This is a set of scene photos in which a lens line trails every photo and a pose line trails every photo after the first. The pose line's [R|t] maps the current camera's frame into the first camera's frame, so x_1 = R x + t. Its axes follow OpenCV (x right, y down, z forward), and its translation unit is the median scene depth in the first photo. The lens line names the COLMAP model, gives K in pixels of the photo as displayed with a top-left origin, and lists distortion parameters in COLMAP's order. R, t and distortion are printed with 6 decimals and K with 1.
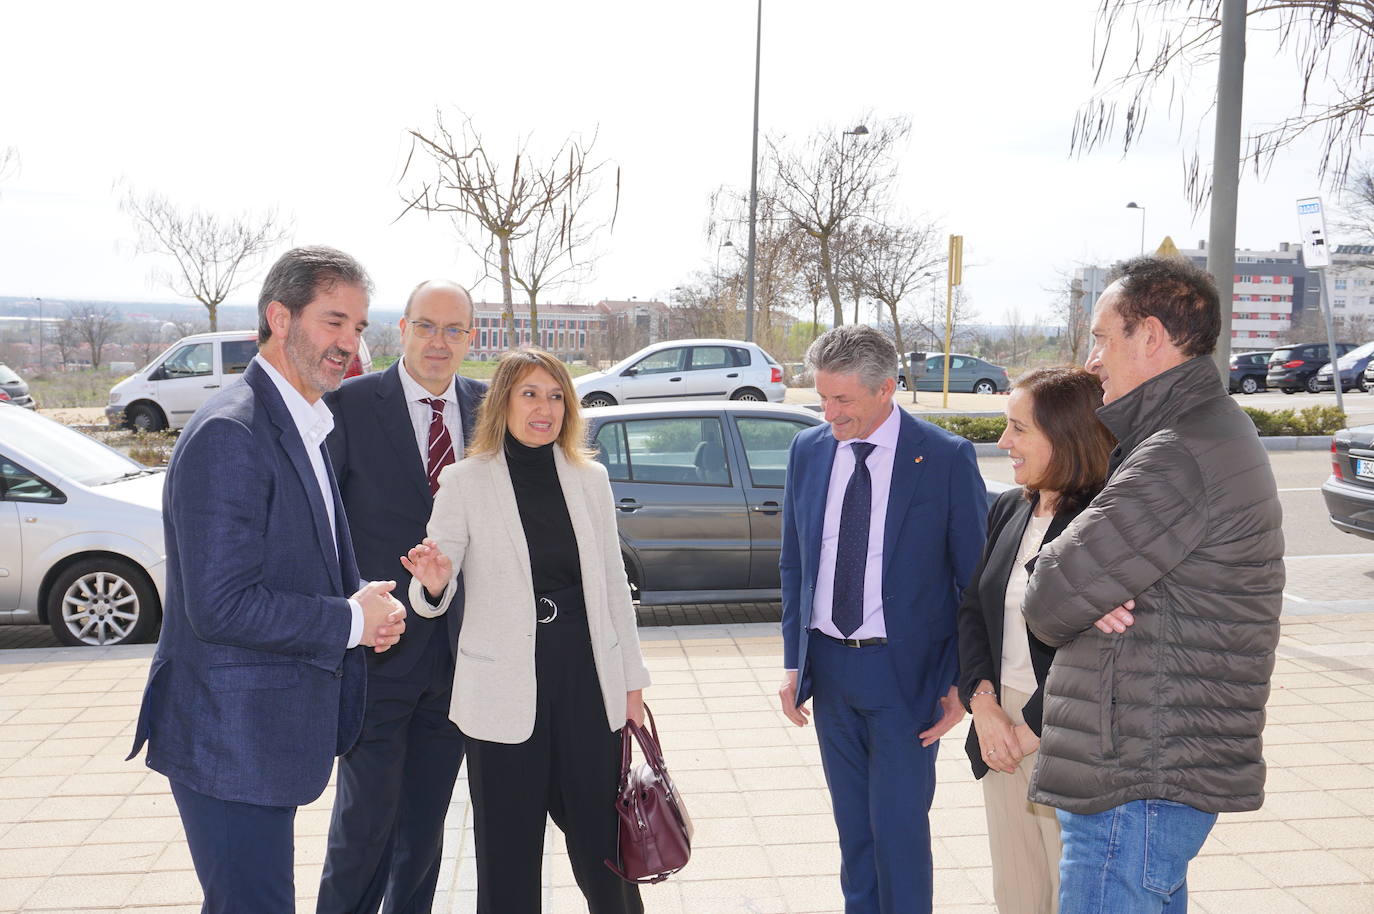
lens RADIAL K [[1684.3, 0, 687.0], [0, 1684.3, 487.4], [0, 0, 1]] dist [0.013421, 0.033027]
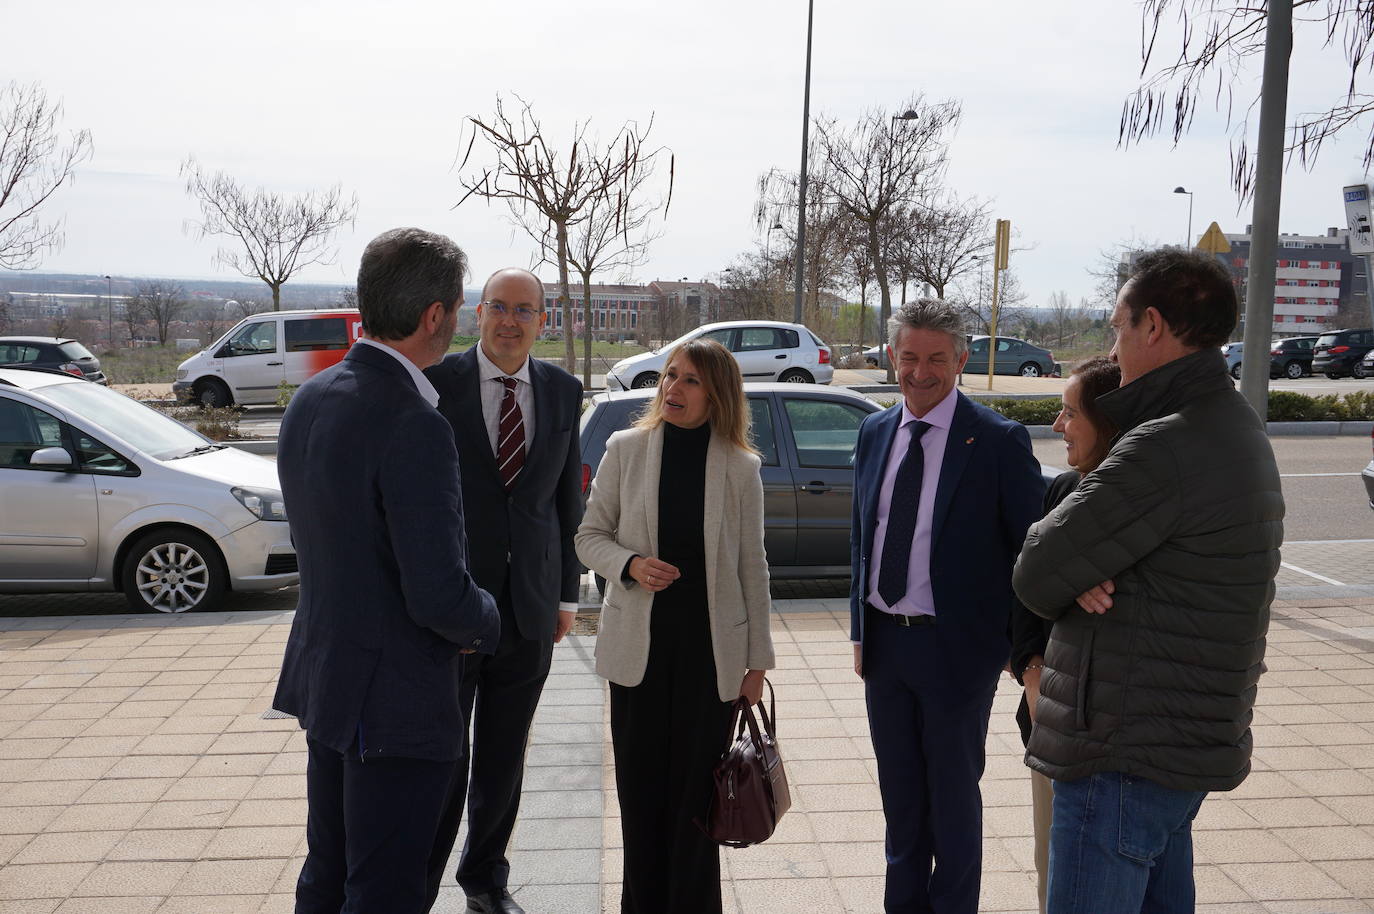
lens RADIAL K [[1666.3, 0, 678.4], [0, 1666.3, 488.0], [0, 0, 1]] dist [-0.002892, 0.089358]
pose [[0.999392, 0.010044, -0.033390, -0.000561], [-0.009579, 0.999856, 0.014036, -0.000580], [0.033526, -0.013707, 0.999344, -0.010370]]
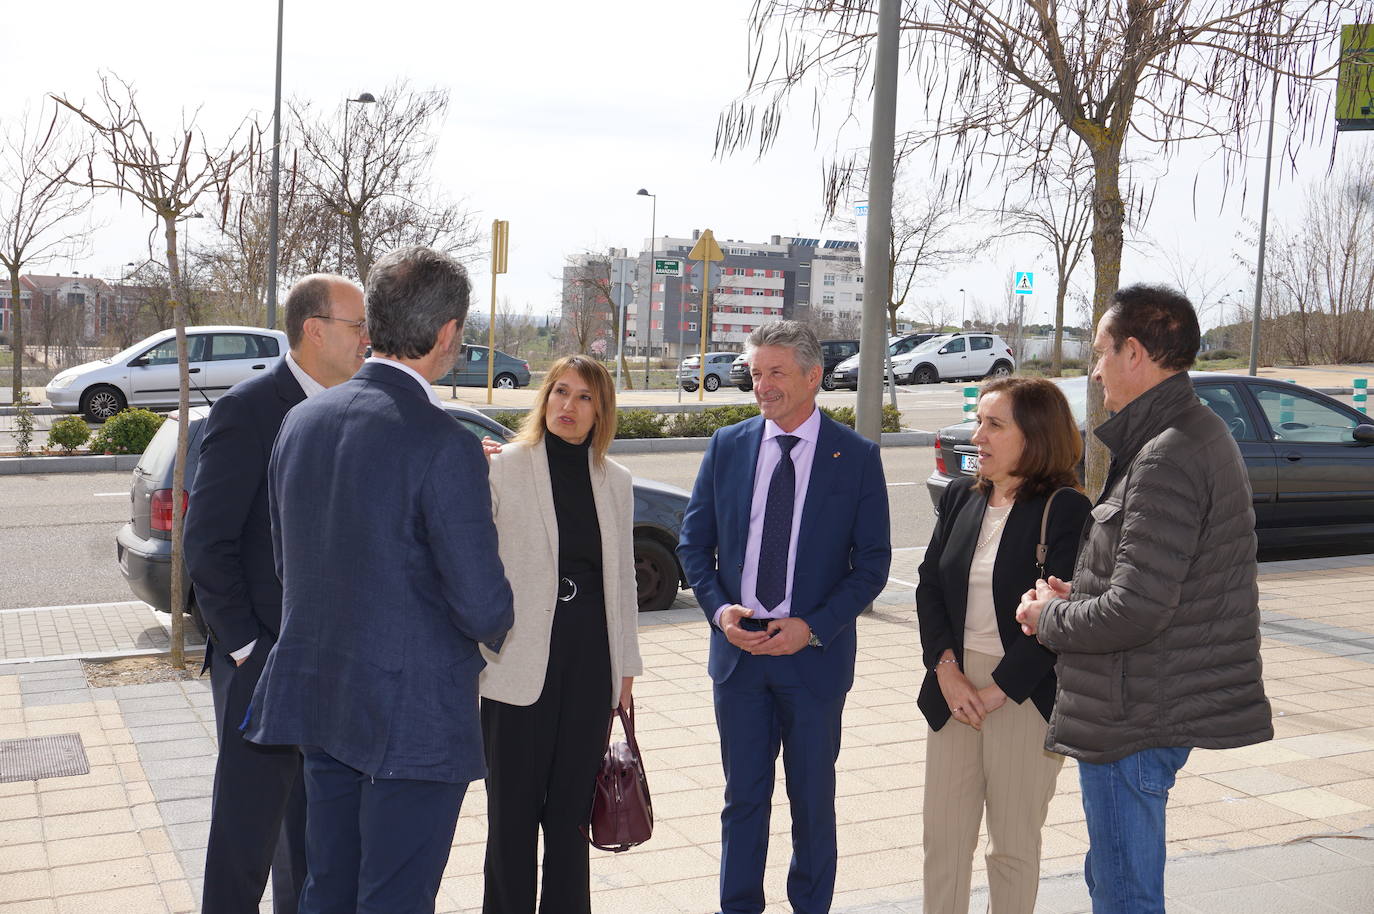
lens RADIAL K [[1957.7, 0, 685.2], [0, 1957.7, 452.8], [0, 0, 1]] dist [0.020921, 0.096705]
pose [[0.938314, -0.005168, 0.345746, -0.117566], [0.012491, 0.999742, -0.018958, 0.001864], [-0.345559, 0.022107, 0.938137, -0.055273]]
